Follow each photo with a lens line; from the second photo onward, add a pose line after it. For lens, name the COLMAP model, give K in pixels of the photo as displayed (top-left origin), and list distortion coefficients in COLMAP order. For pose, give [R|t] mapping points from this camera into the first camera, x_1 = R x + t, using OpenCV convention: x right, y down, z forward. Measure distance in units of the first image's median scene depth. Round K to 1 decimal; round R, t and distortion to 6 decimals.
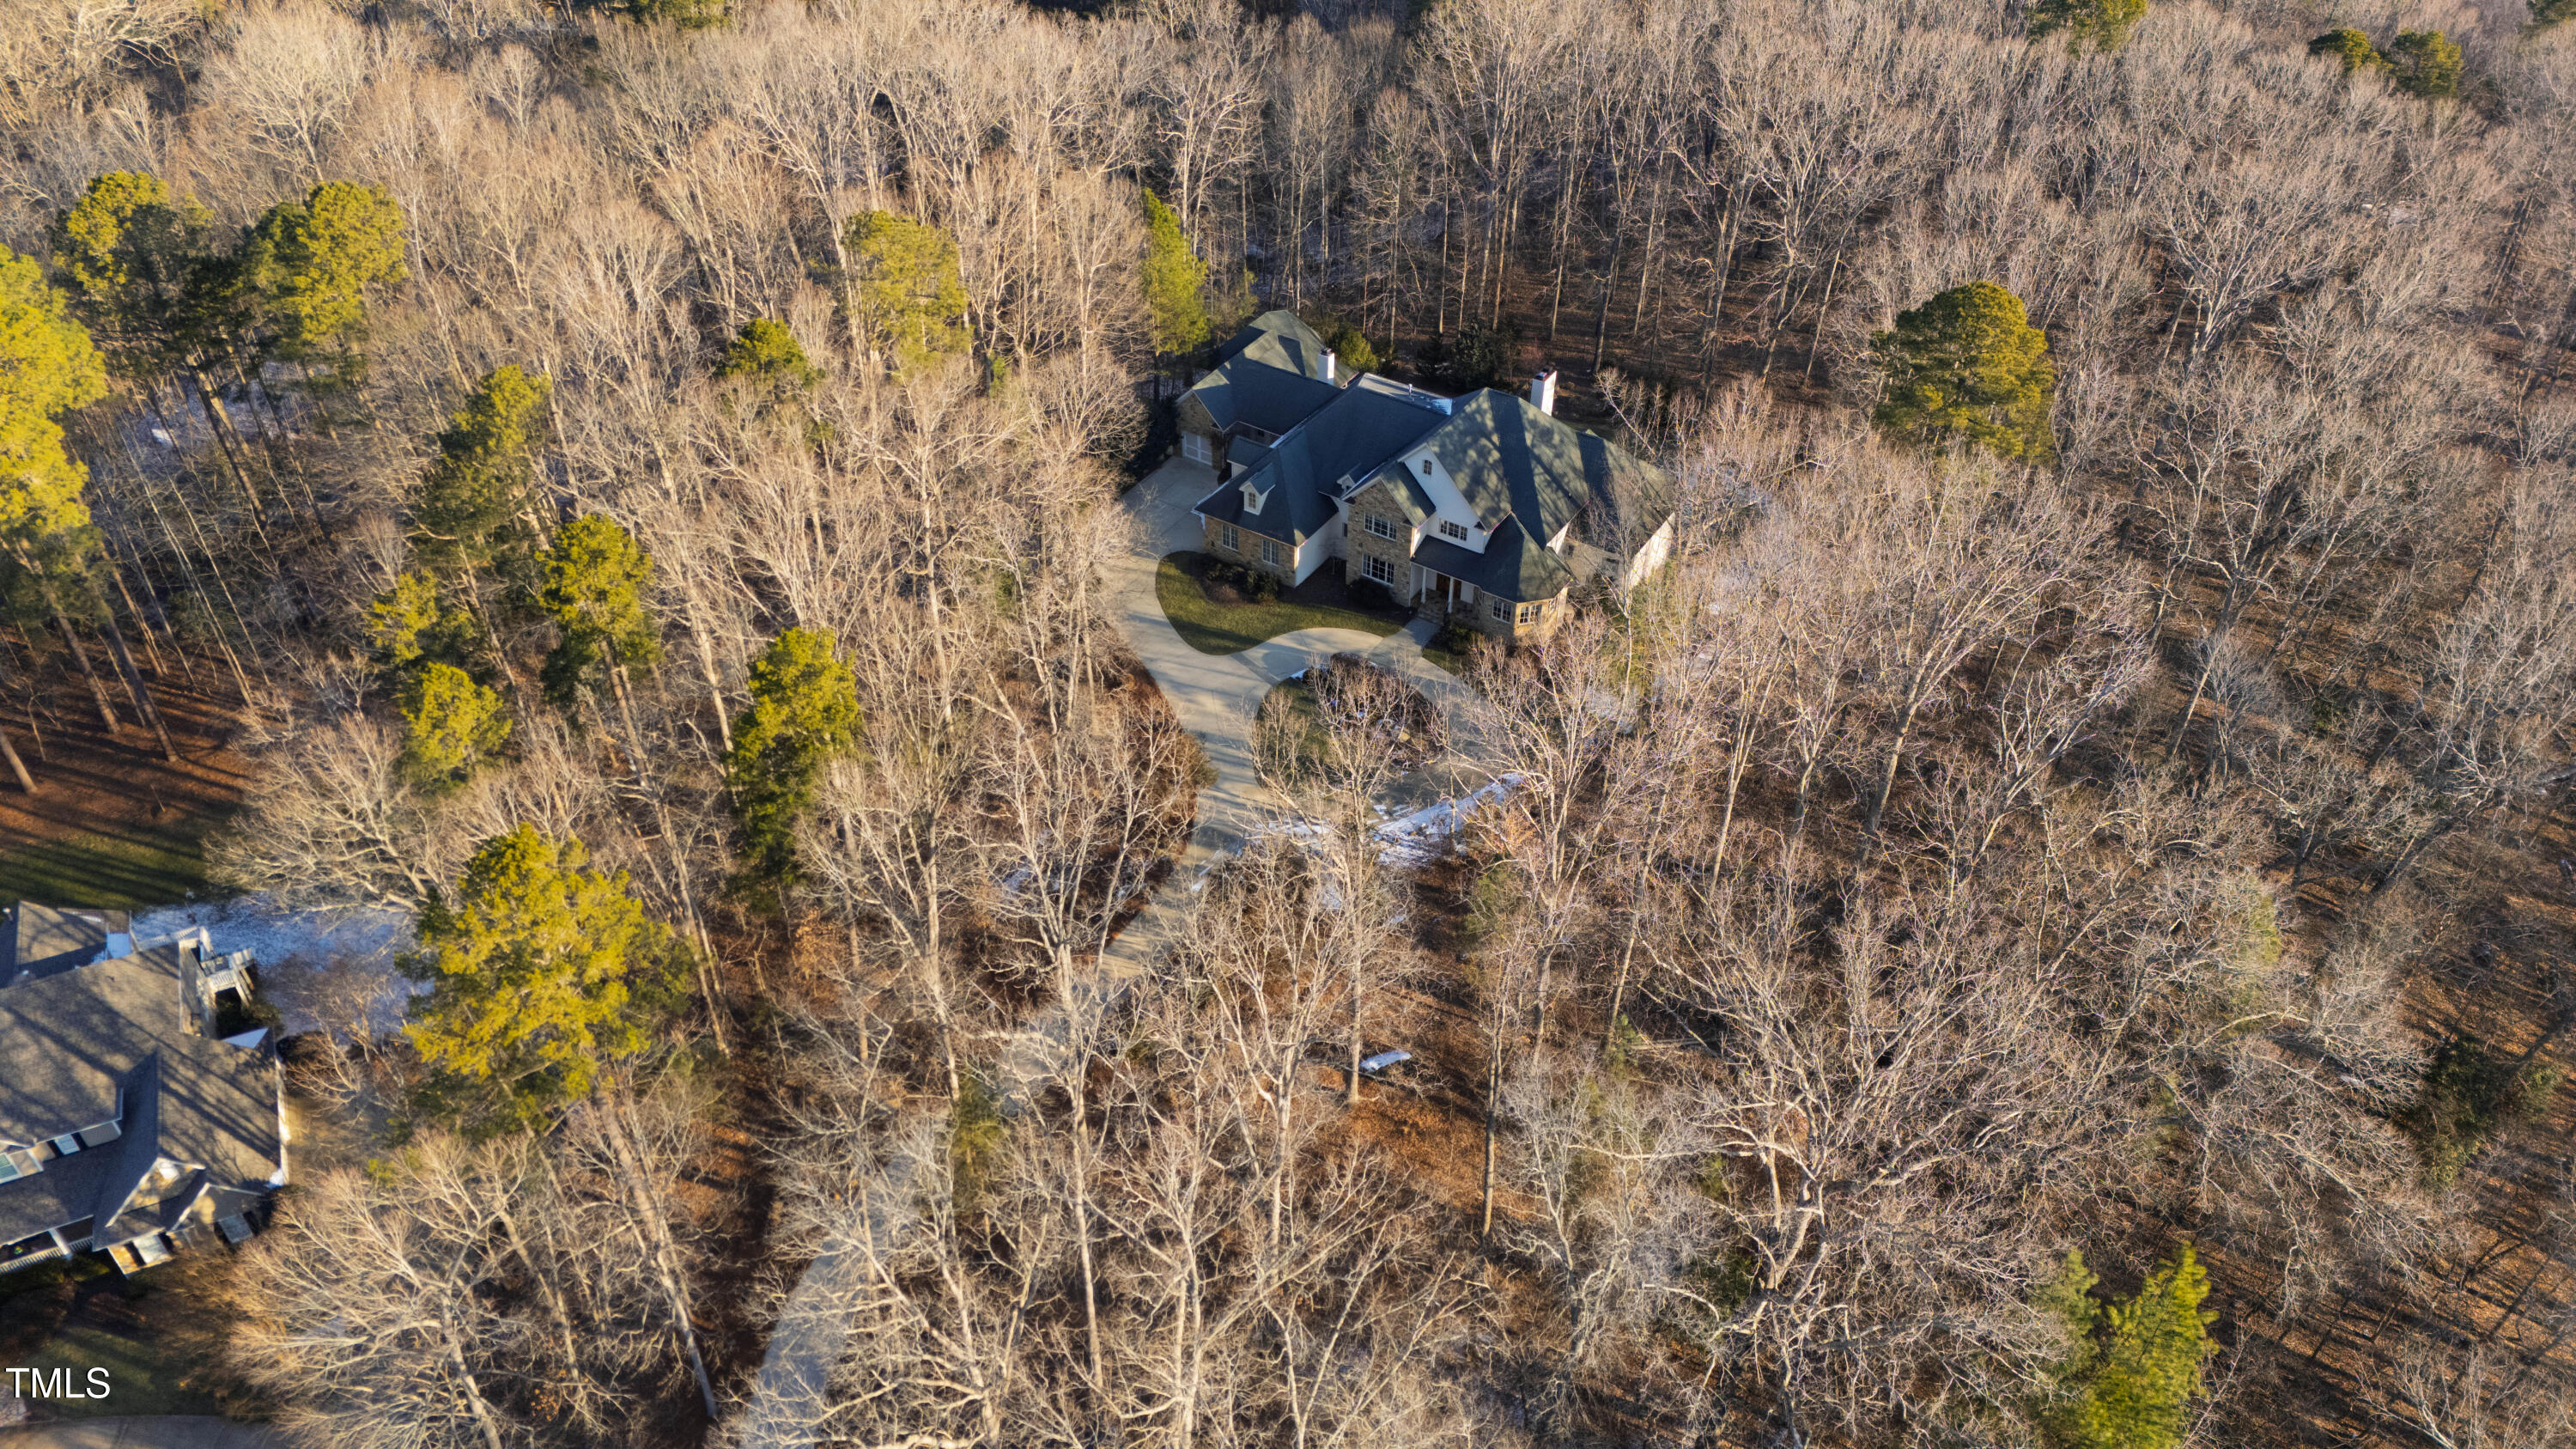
lens RADIAL K [[1869.2, 0, 1274.3], [0, 1869.2, 718.6], [0, 0, 1]] dist [0.047735, -0.022425]
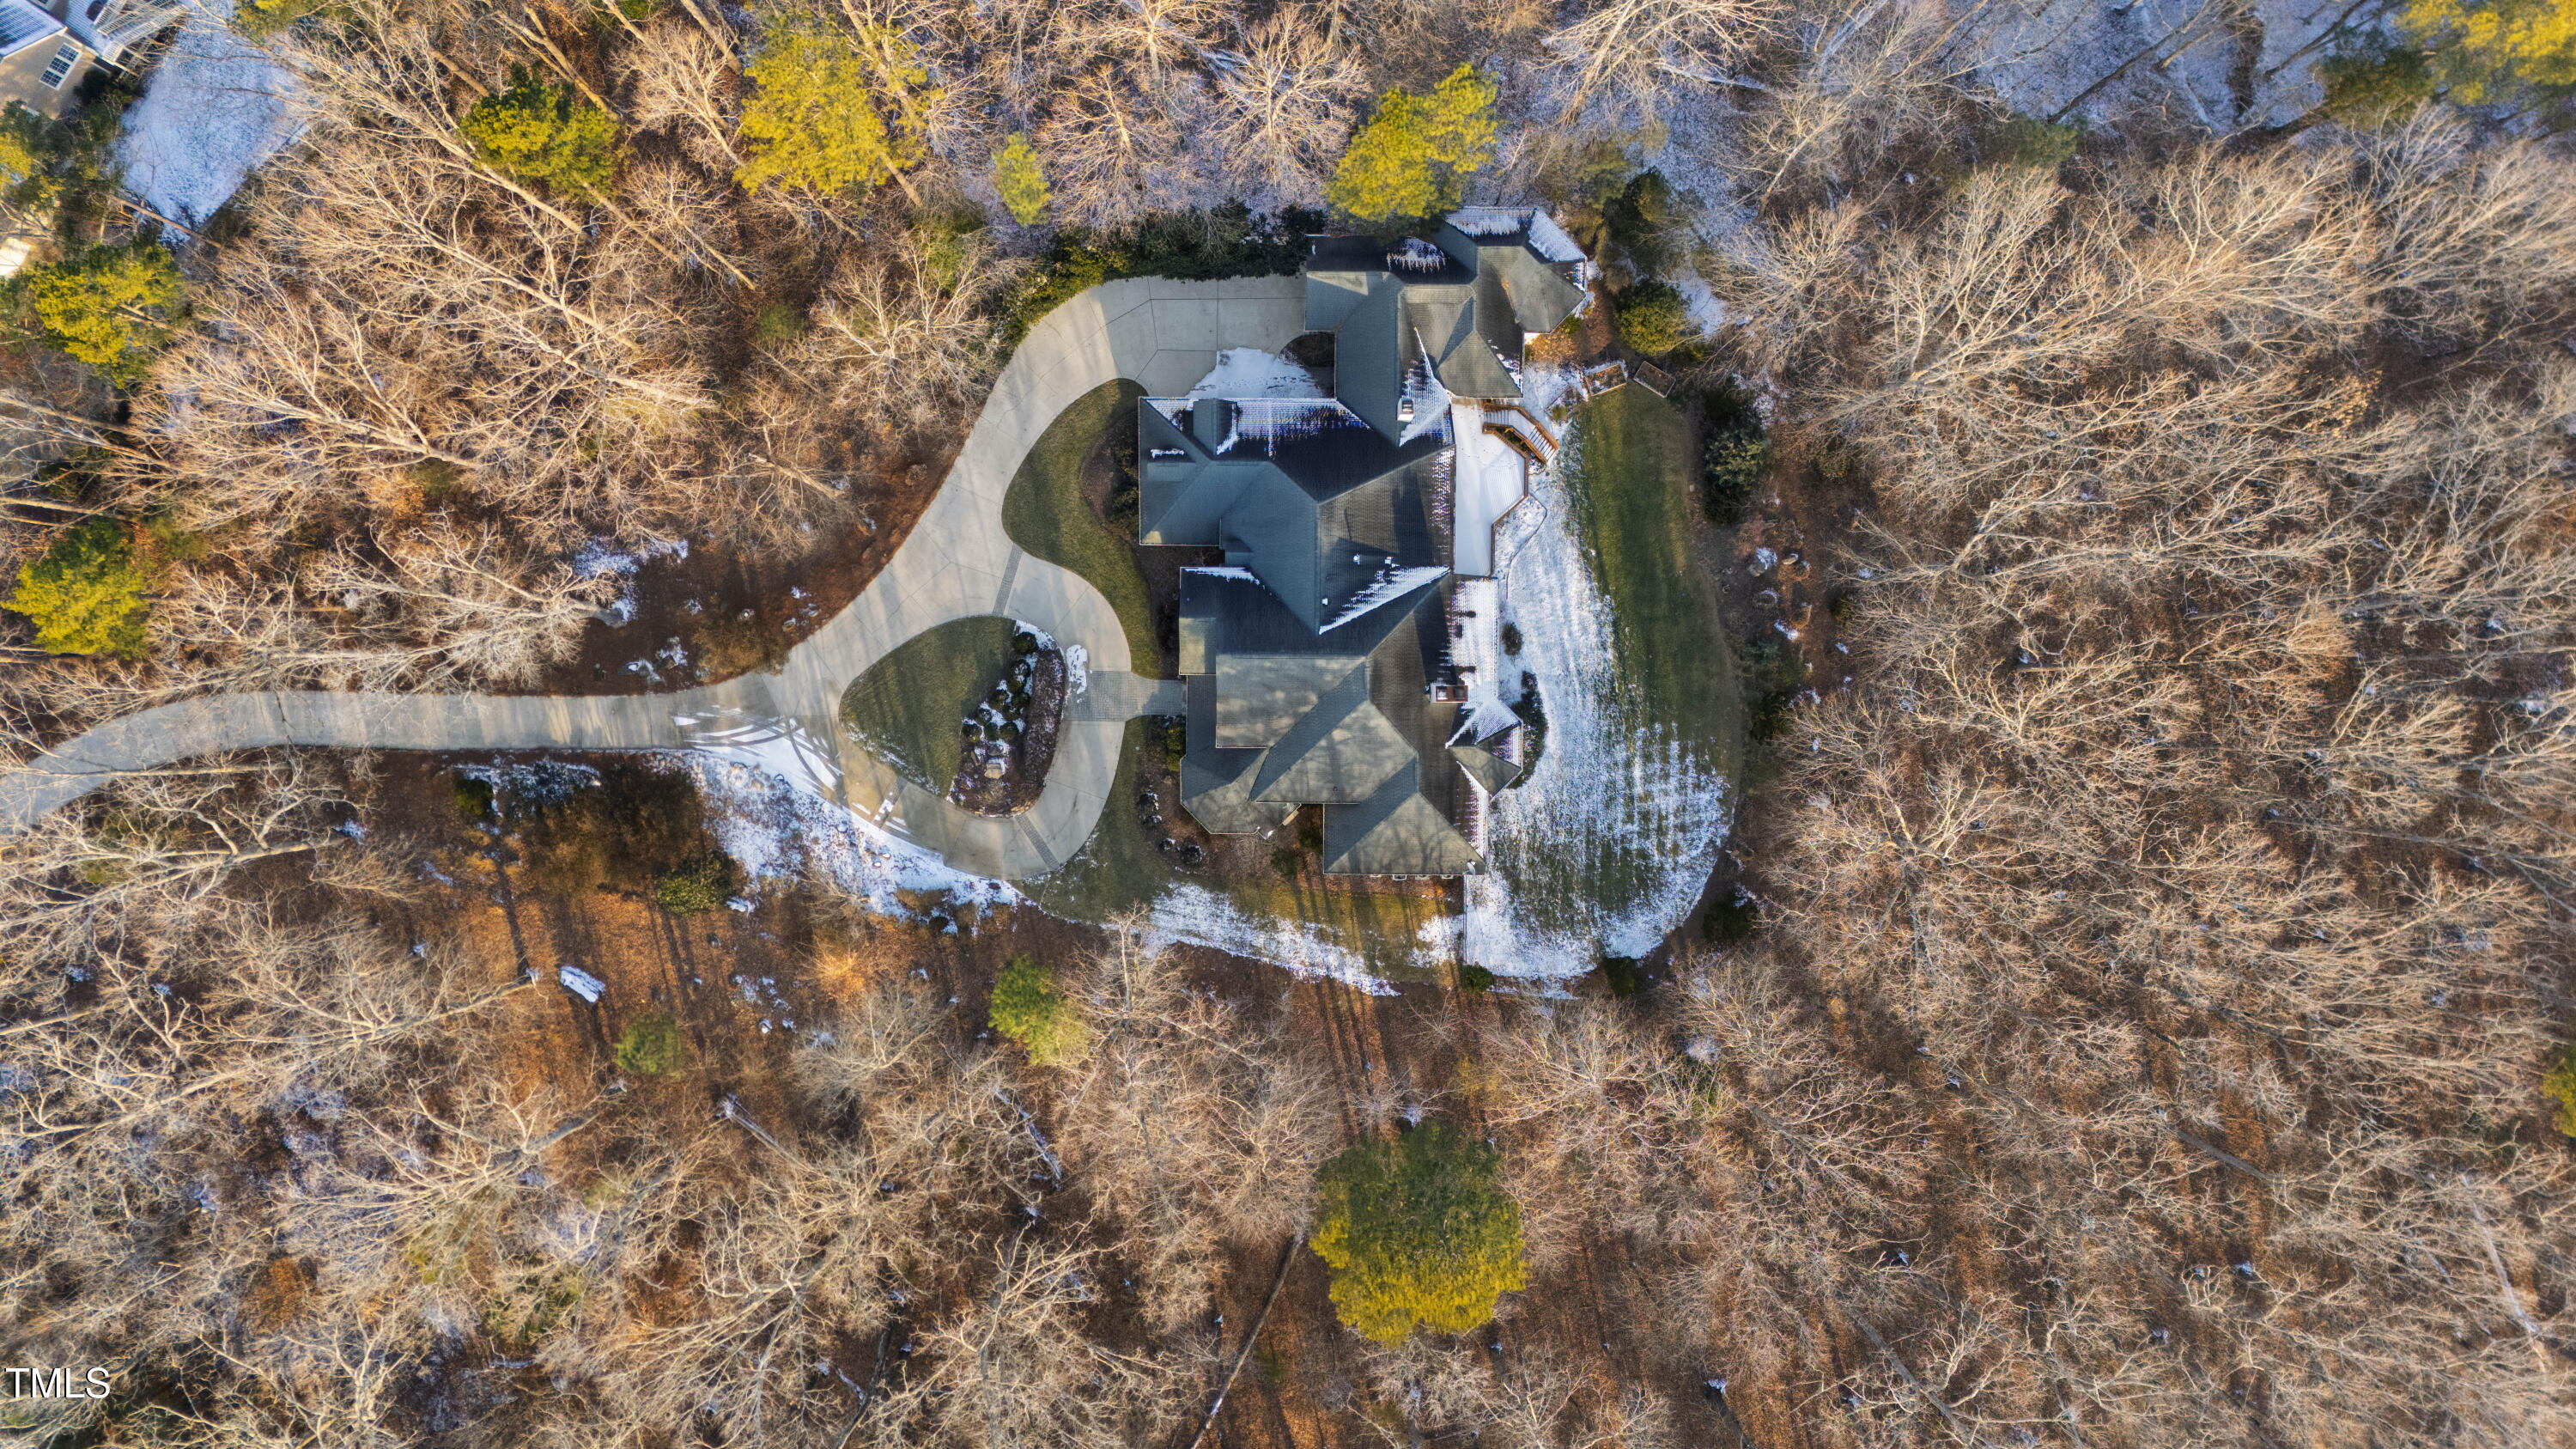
lens RADIAL K [[1869.2, 0, 1295.7], [0, 1869.2, 735.2], [0, 0, 1]] dist [0.047735, -0.022425]
pose [[0.537867, 0.842791, 0.020063, 0.105812], [-0.552791, 0.334622, 0.763184, -0.747671], [0.636491, -0.421582, 0.645870, 0.432160]]
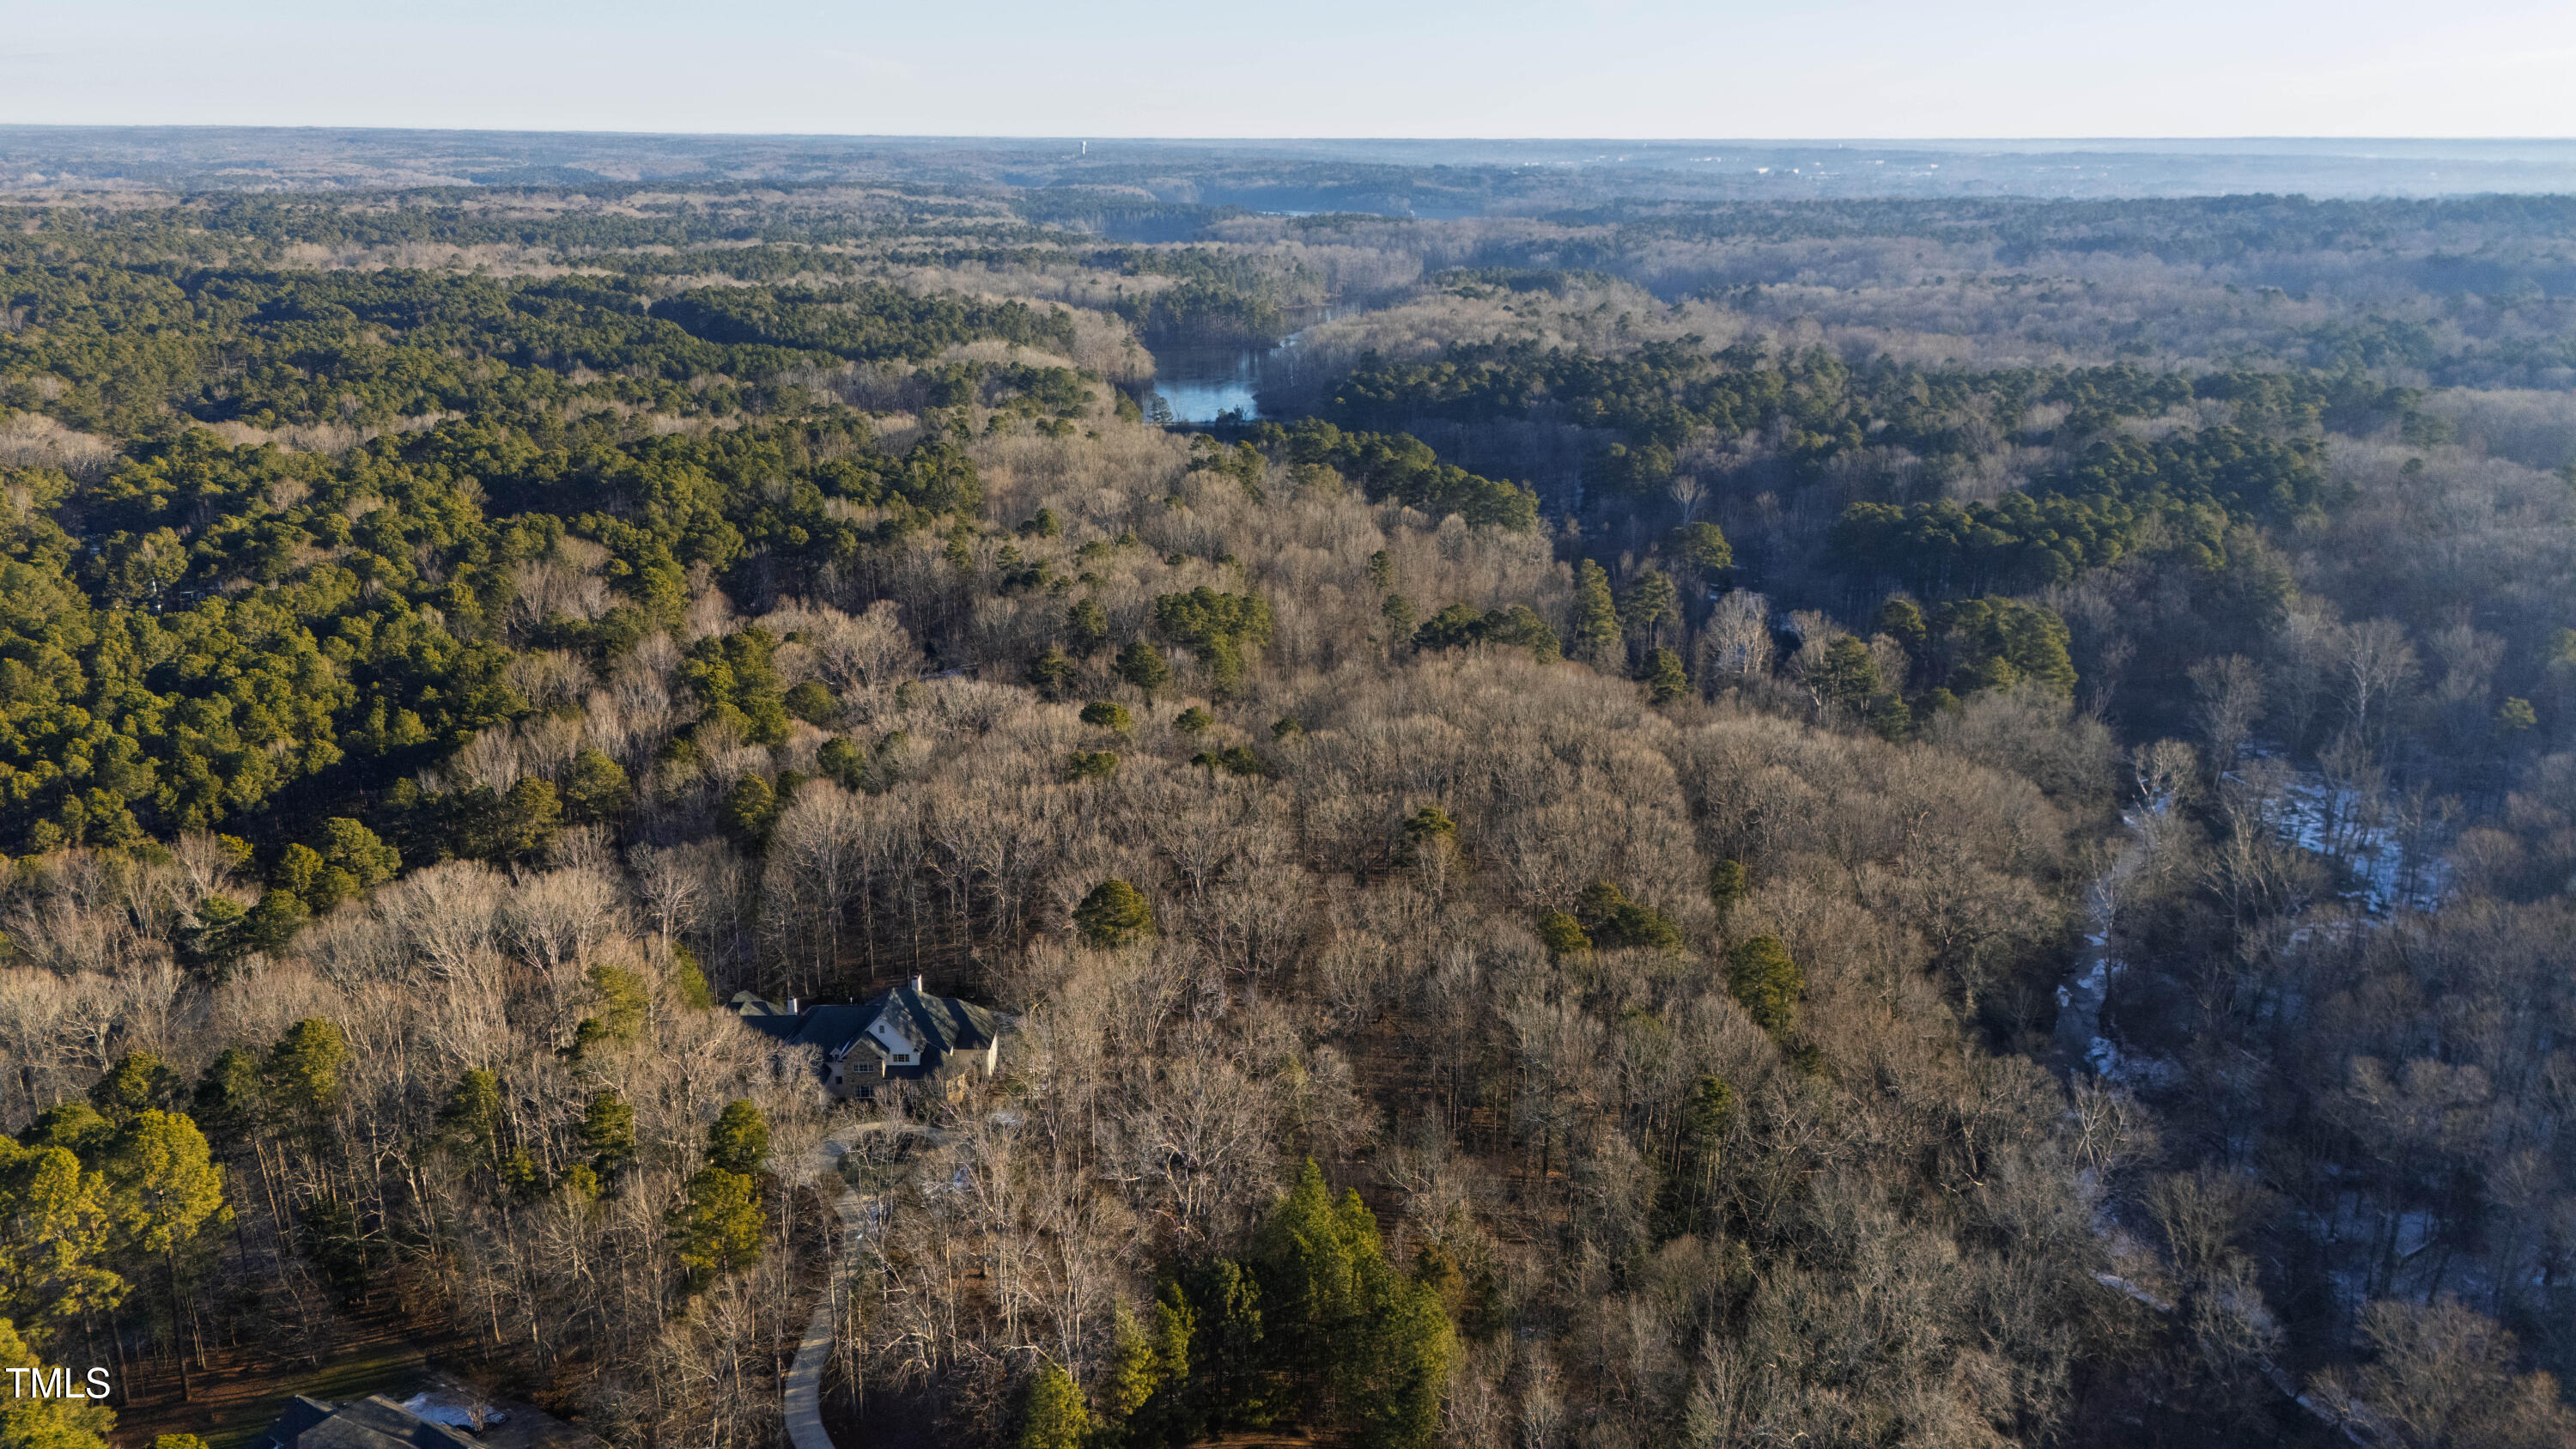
lens RADIAL K [[1869.2, 0, 1281.8], [0, 1869.2, 727.2], [0, 0, 1]] dist [0.047735, -0.022425]
pose [[0.841950, -0.164919, 0.513734, -0.497733], [0.349822, 0.891756, -0.287047, 0.280345], [-0.410786, 0.421394, 0.808506, -0.851664]]
